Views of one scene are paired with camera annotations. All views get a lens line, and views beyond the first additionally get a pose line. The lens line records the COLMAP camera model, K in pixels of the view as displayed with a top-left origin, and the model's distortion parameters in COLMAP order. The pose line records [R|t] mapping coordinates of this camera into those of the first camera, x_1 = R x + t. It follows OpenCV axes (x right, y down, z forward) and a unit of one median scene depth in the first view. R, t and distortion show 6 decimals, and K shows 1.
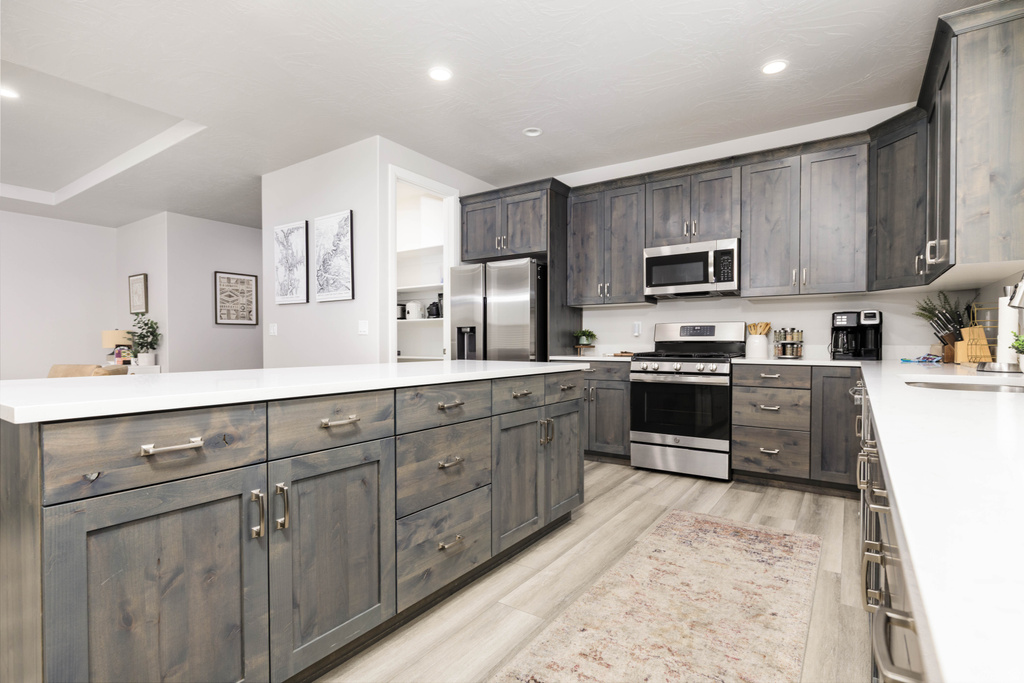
lens RADIAL K [[497.6, 0, 509.7], [0, 497.6, 346.4], [0, 0, 1]] dist [0.002287, 0.000694]
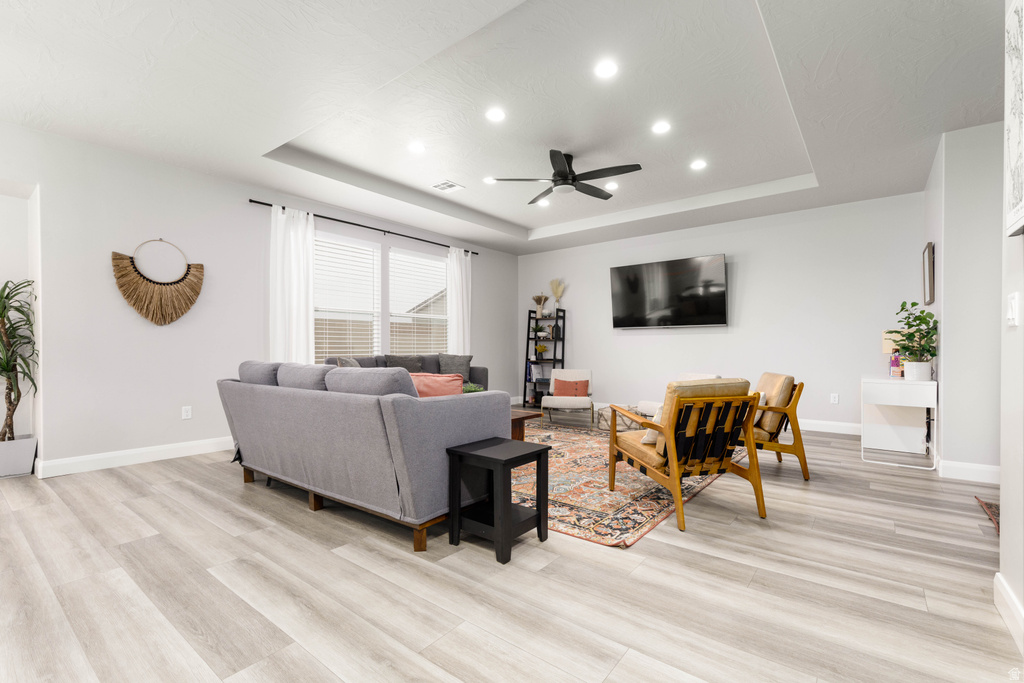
lens RADIAL K [[454.3, 0, 527.9], [0, 454.3, 354.4], [0, 0, 1]] dist [0.012514, -0.002736]
pose [[-0.043534, 0.016909, -0.998909, -0.147058], [-0.006449, 0.999831, 0.017206, -0.005484], [0.999031, 0.007191, -0.043418, 0.781872]]
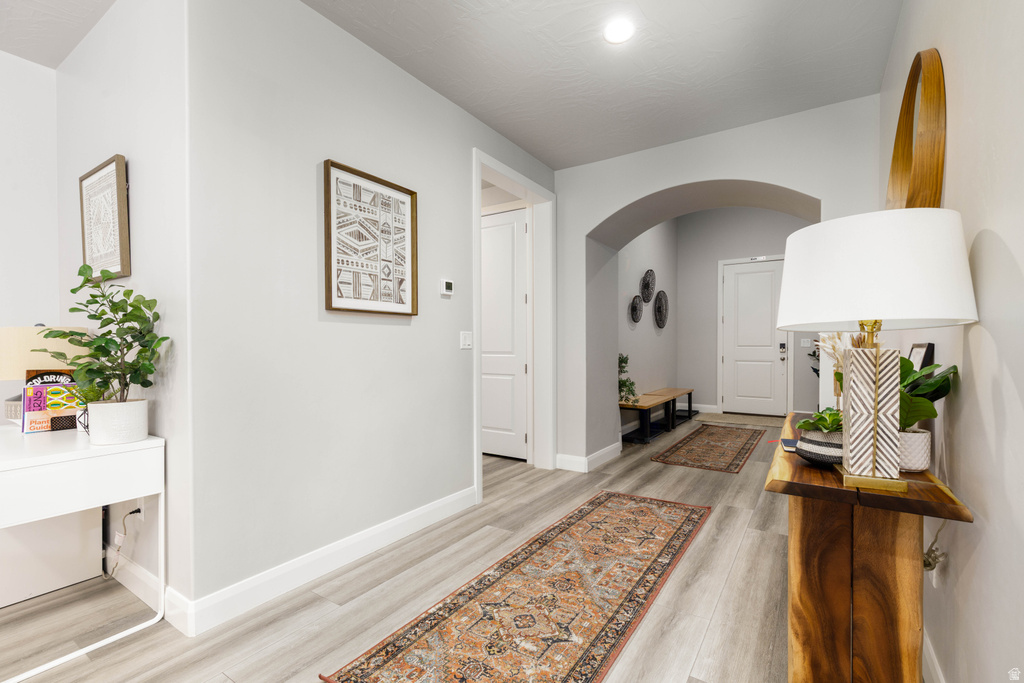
lens RADIAL K [[454.3, 0, 515.4], [0, 454.3, 347.3], [0, 0, 1]] dist [0.012514, -0.002736]
pose [[0.999761, -0.001595, 0.021816, -0.760168], [0.001677, 0.999992, -0.003758, -0.027542], [-0.021809, 0.003793, 0.999755, 1.102657]]
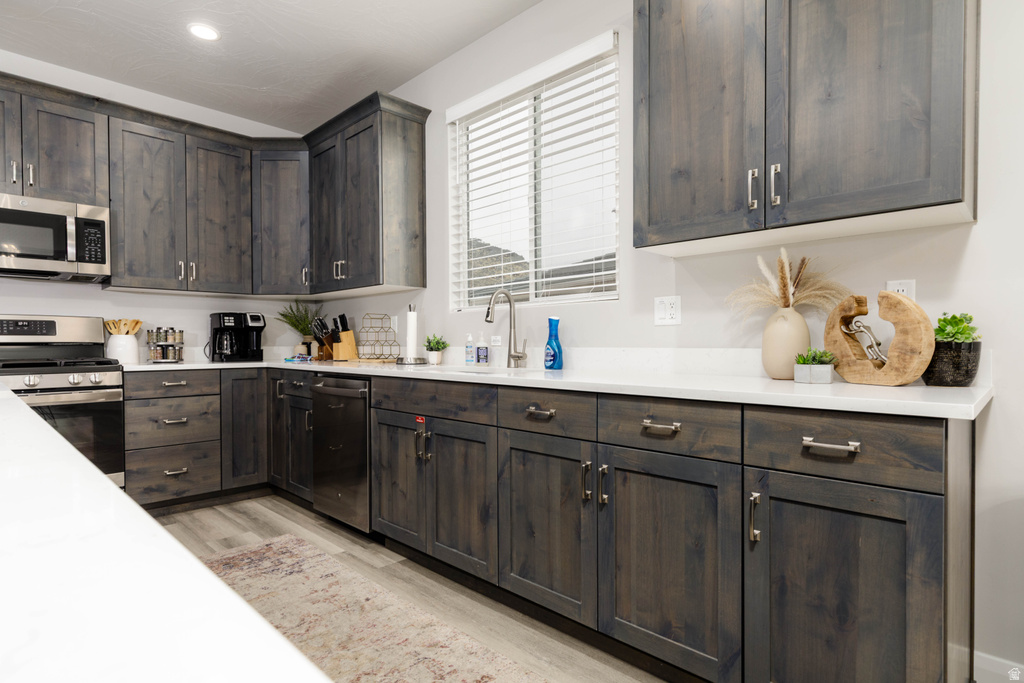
lens RADIAL K [[554.6, 0, 517.3], [0, 554.6, 342.0], [0, 0, 1]] dist [0.020370, 0.000564]
pose [[0.176304, 0.000071, 0.984336, -0.256433], [0.011965, 0.999926, -0.002215, -0.002121], [-0.984263, 0.012168, 0.176290, 0.206585]]
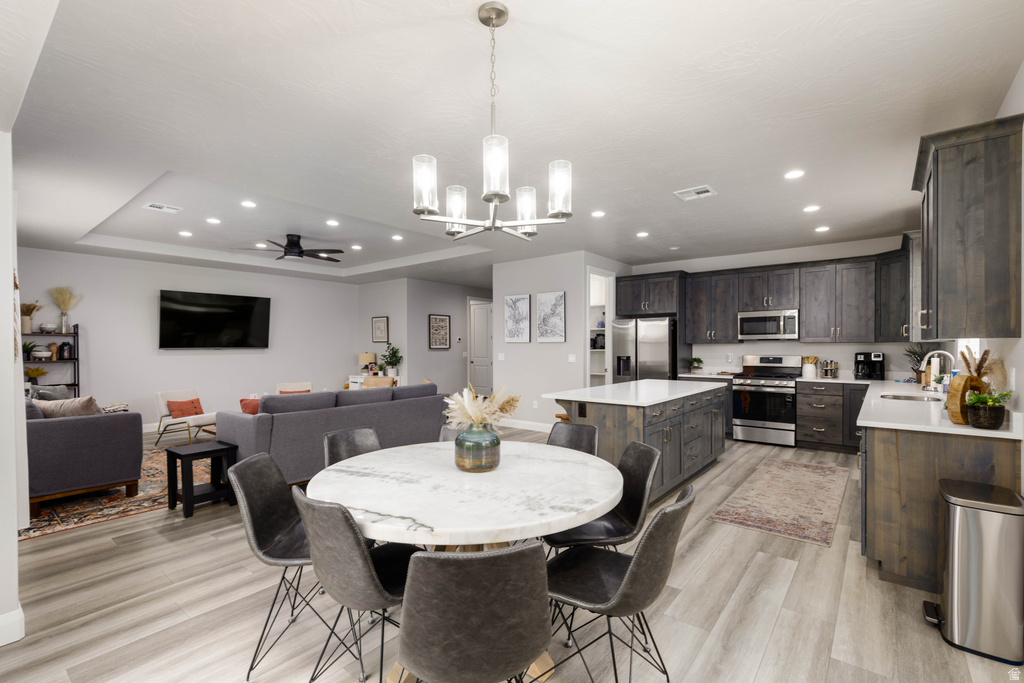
lens RADIAL K [[454.3, 0, 513.1], [0, 454.3, 347.5], [0, 0, 1]] dist [0.012514, -0.002736]
pose [[0.997249, -0.001696, -0.074102, -0.380524], [0.001248, 0.999981, -0.006101, -0.066310], [0.074111, 0.005991, 0.997232, -0.607467]]
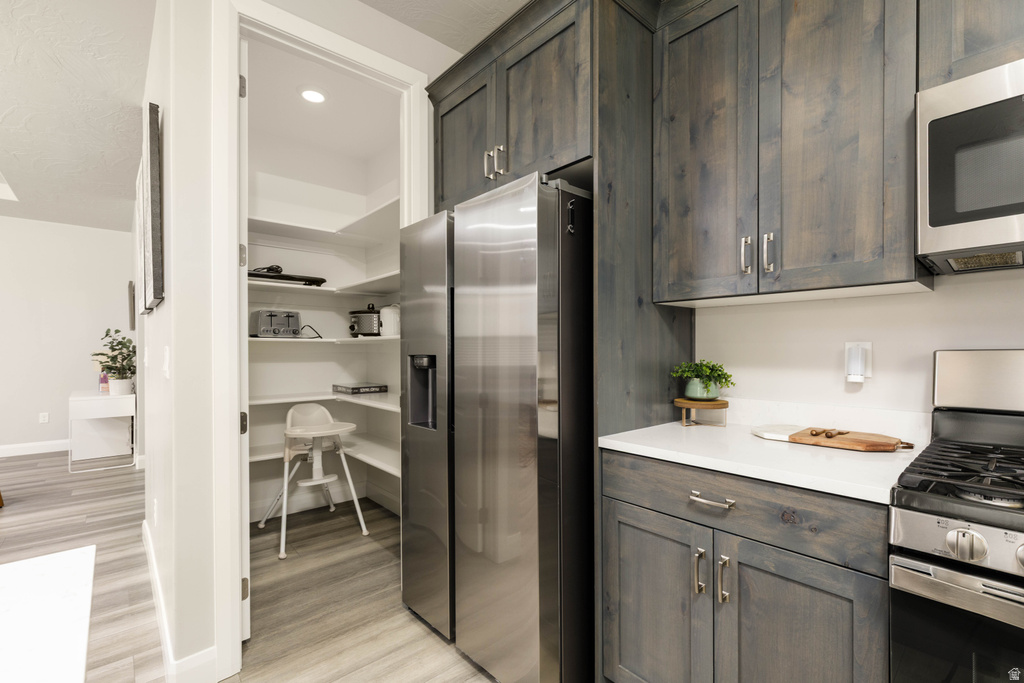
lens RADIAL K [[454.3, 0, 512.8], [0, 454.3, 351.1], [0, 0, 1]] dist [0.012514, -0.002736]
pose [[0.968926, 0.000409, -0.247350, 0.106455], [-0.001838, 0.999983, -0.005549, -0.044695], [0.247344, 0.005832, 0.968910, 0.678453]]
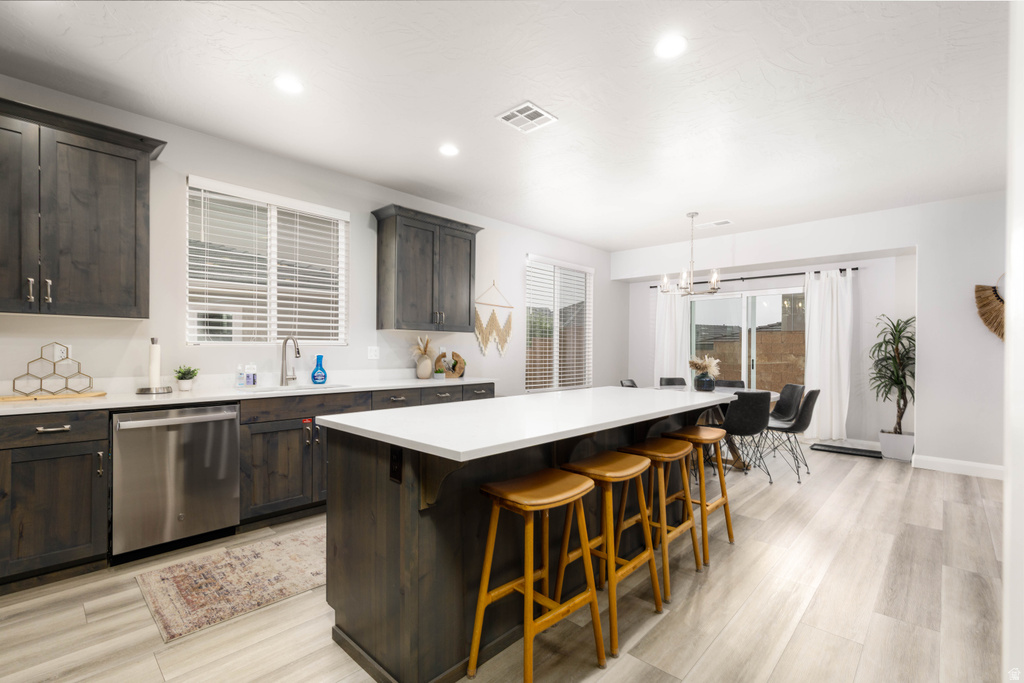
lens RADIAL K [[454.3, 0, 513.5], [0, 454.3, 343.7], [0, 0, 1]] dist [0.012514, -0.002736]
pose [[-0.988341, -0.002982, 0.152228, -0.154718], [-0.003785, 0.999980, -0.004988, -0.048086], [-0.152210, -0.005506, -0.988333, 1.097856]]
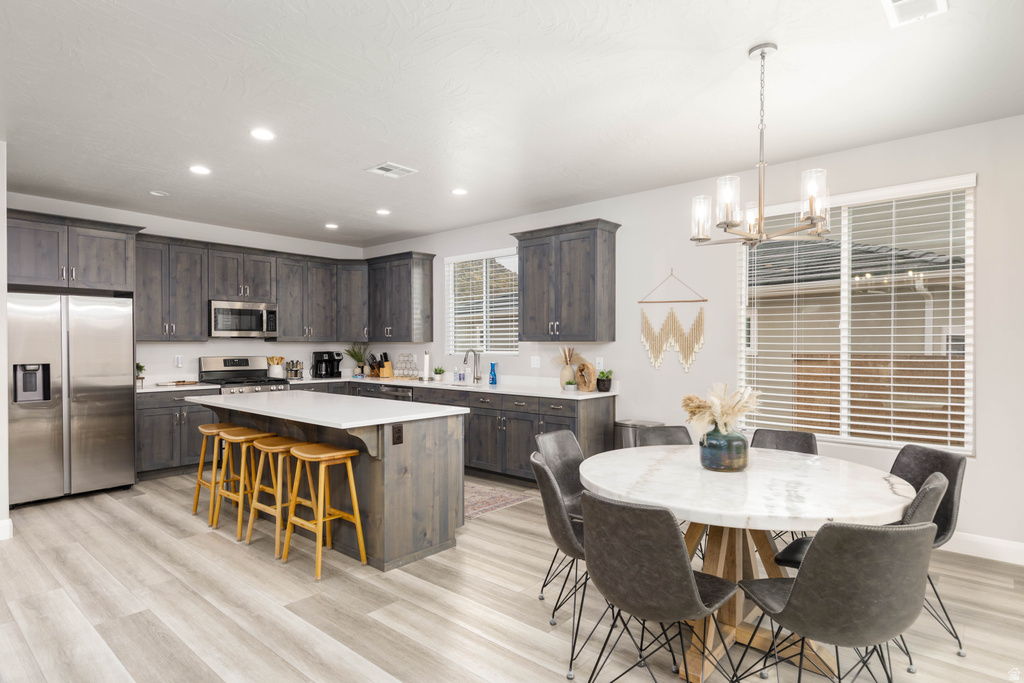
lens RADIAL K [[554.6, 0, 528.5], [0, 554.6, 349.4], [0, 0, 1]] dist [0.020370, 0.000564]
pose [[0.103563, -0.007131, 0.994597, -1.076984], [0.006505, 0.999958, 0.006492, -0.072580], [-0.994602, 0.005798, 0.103605, 0.031444]]
